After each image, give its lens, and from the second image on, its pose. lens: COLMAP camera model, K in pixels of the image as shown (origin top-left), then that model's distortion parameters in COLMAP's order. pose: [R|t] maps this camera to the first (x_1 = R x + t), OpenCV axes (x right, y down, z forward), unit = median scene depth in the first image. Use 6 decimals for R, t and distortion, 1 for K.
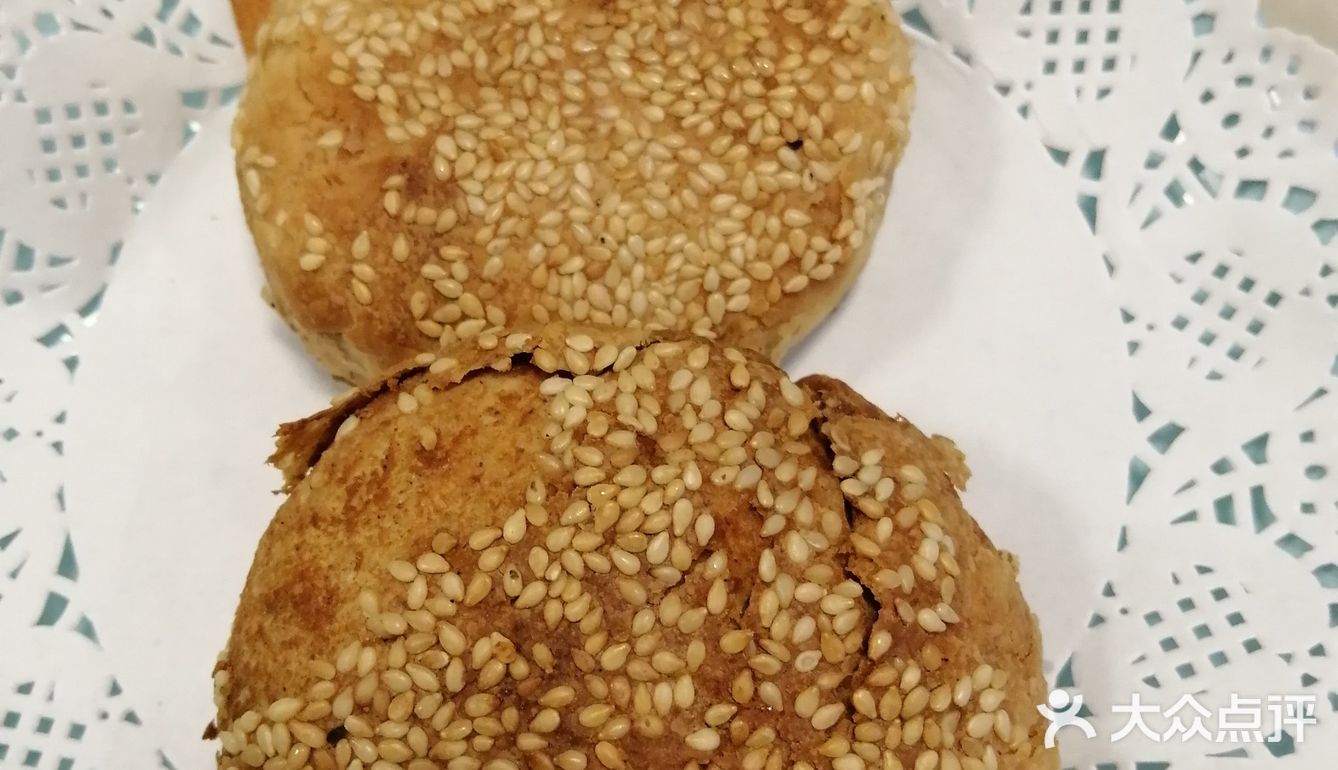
lens RADIAL K [[1036.8, 0, 669.0], [0, 1036.8, 425.5], [0, 0, 1]] dist [0.038776, -0.004245]
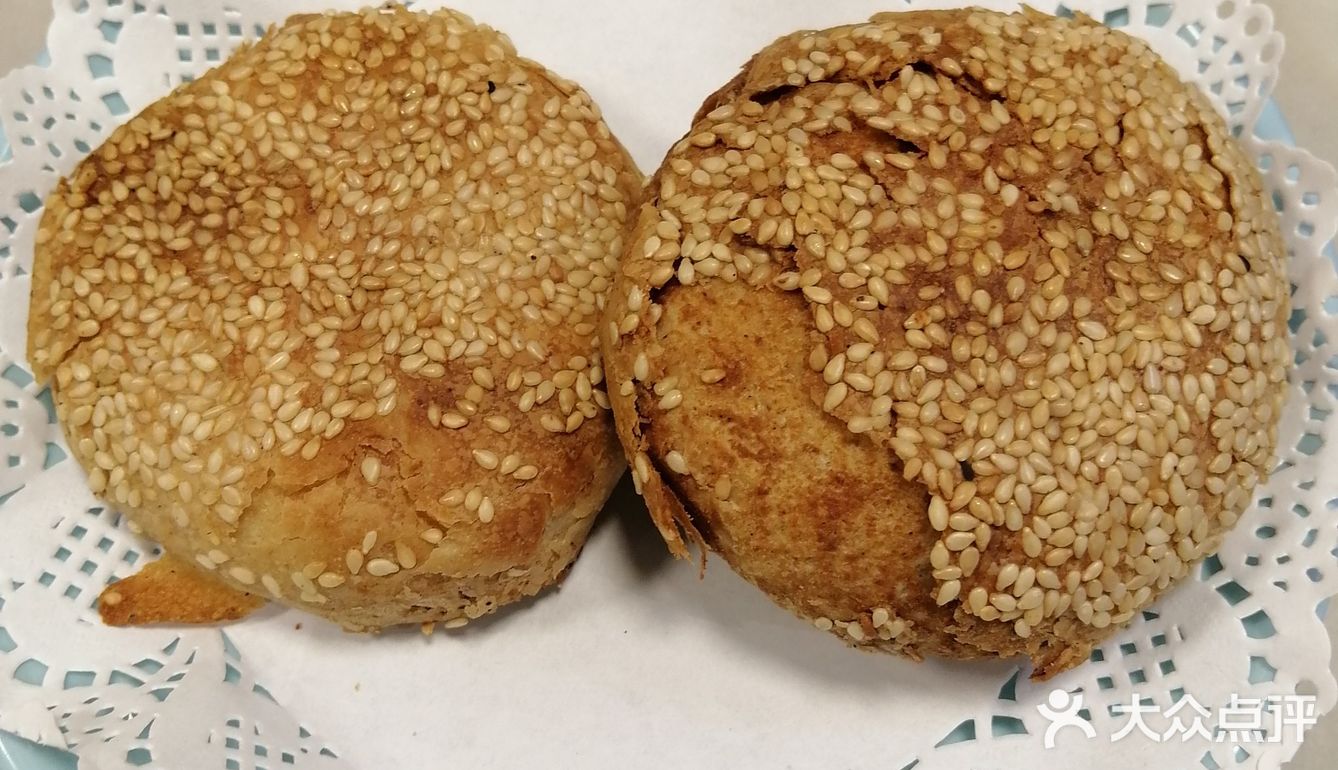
lens RADIAL K [[976.2, 0, 669.0], [0, 976.2, 385.0], [0, 0, 1]] dist [0.064006, -0.002560]
pose [[0.217837, -0.939637, 0.263875, -0.504641], [0.958733, 0.256628, 0.122365, -0.152759], [-0.182696, 0.226330, 0.956764, -0.001507]]
